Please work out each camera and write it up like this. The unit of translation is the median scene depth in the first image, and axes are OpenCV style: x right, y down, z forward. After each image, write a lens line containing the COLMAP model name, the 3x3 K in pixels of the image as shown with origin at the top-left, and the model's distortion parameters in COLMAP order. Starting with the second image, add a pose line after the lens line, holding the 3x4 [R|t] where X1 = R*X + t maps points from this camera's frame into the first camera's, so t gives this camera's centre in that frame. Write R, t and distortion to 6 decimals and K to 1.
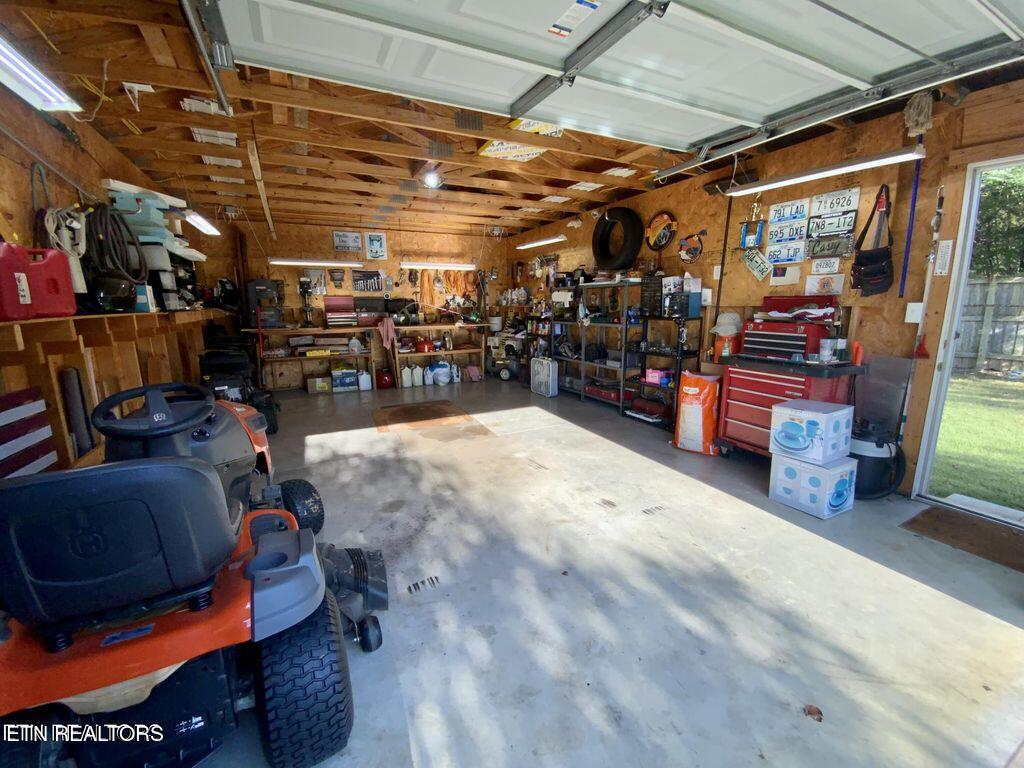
lens RADIAL K [[428.4, 0, 513.8], [0, 428.4, 385.6], [0, 0, 1]] dist [0.011207, -0.000923]
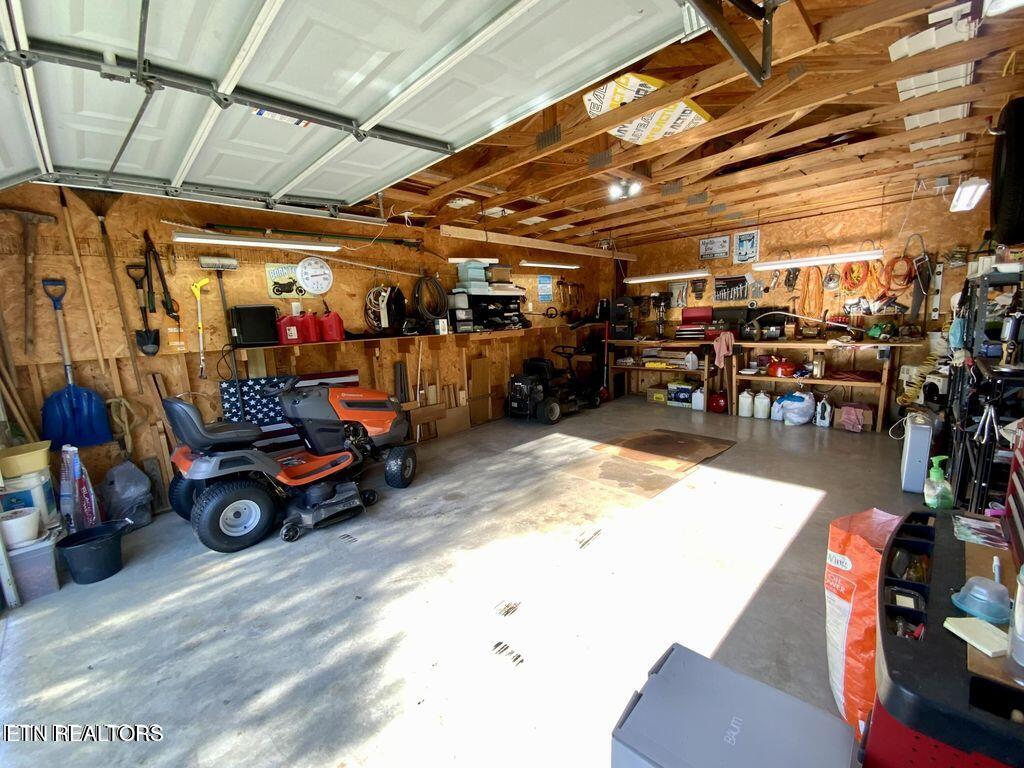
lens RADIAL K [[428.4, 0, 512.1], [0, 428.4, 385.7], [0, 0, 1]] dist [0.011207, -0.000923]
pose [[0.293252, 0.148421, -0.944444, 0.514889], [-0.137823, 0.984120, 0.111862, -0.113461], [0.946049, 0.097362, 0.309051, 0.430925]]
